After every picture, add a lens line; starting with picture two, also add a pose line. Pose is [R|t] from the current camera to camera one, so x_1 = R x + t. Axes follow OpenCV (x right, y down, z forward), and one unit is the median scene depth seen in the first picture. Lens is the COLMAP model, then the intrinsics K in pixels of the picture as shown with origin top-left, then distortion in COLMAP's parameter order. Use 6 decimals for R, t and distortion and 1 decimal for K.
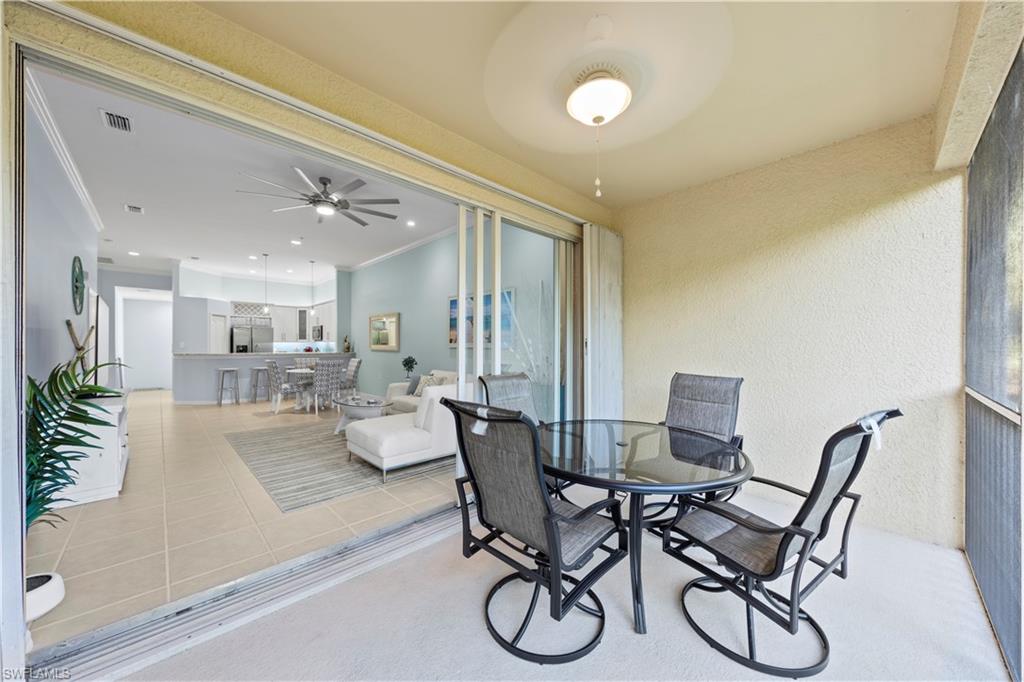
lens RADIAL K [[365.3, 0, 513.9], [0, 365.3, 345.5], [0, 0, 1]] dist [0.002531, 0.000088]
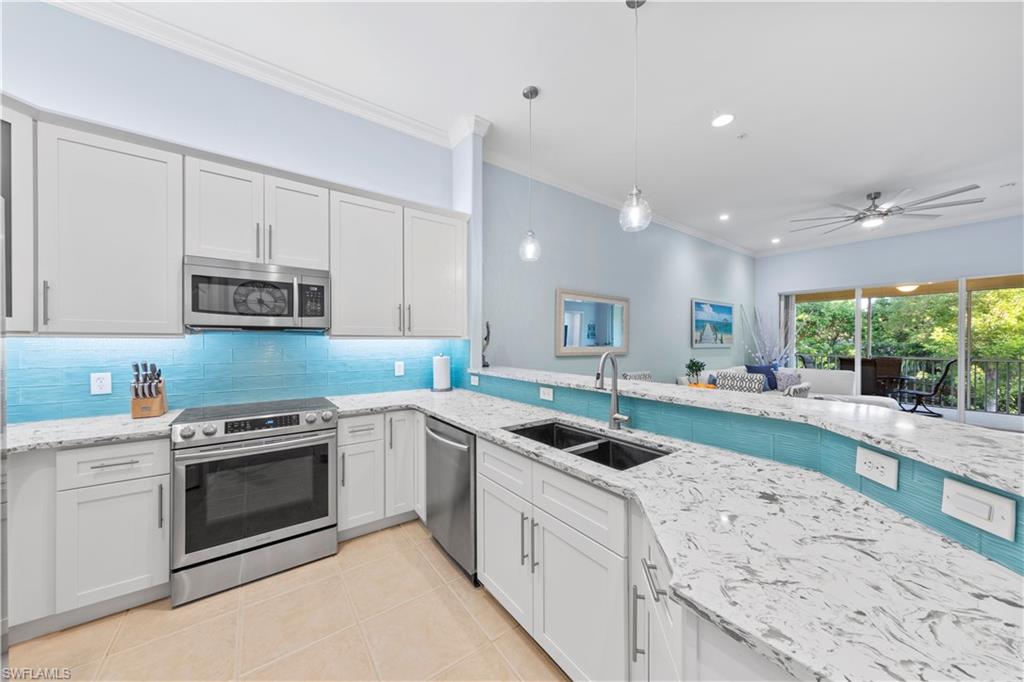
lens RADIAL K [[341.5, 0, 512.5], [0, 341.5, 341.3], [0, 0, 1]] dist [0.006215, -0.000148]
pose [[0.144874, -0.001890, 0.989448, -0.837245], [-0.002756, 0.999994, 0.002314, -0.009405], [-0.989446, -0.003062, 0.144868, 0.953987]]
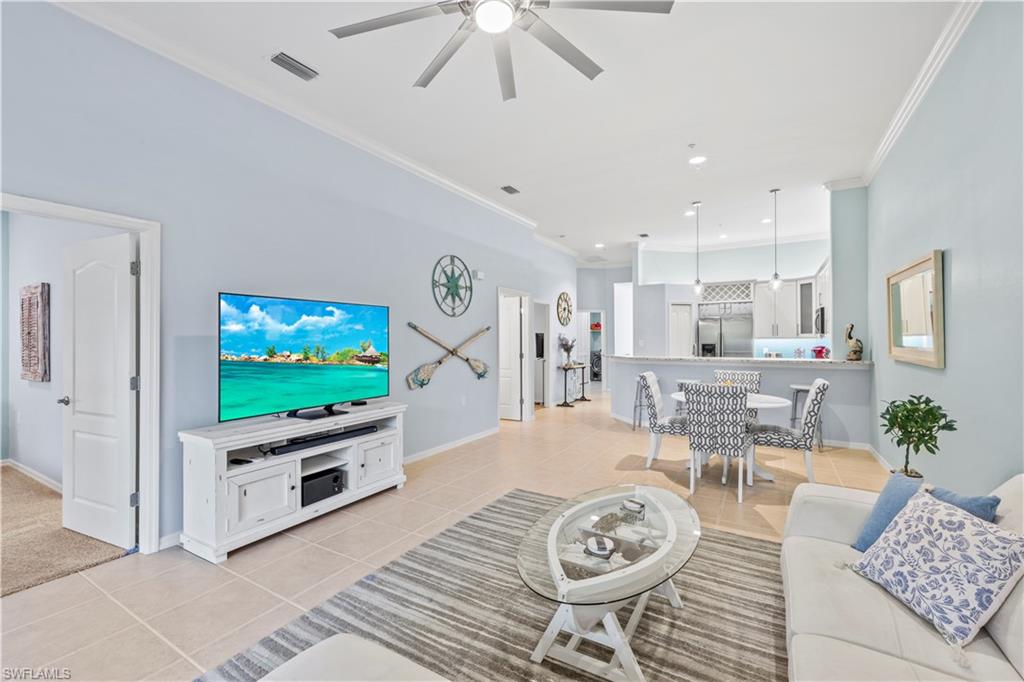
lens RADIAL K [[431.2, 0, 506.8], [0, 431.2, 339.2], [0, 0, 1]] dist [0.003879, -0.000525]
pose [[0.244481, -0.004418, -0.969644, -0.032651], [0.005045, 0.999982, -0.003285, -0.009936], [0.969641, -0.004089, 0.244499, 0.452507]]
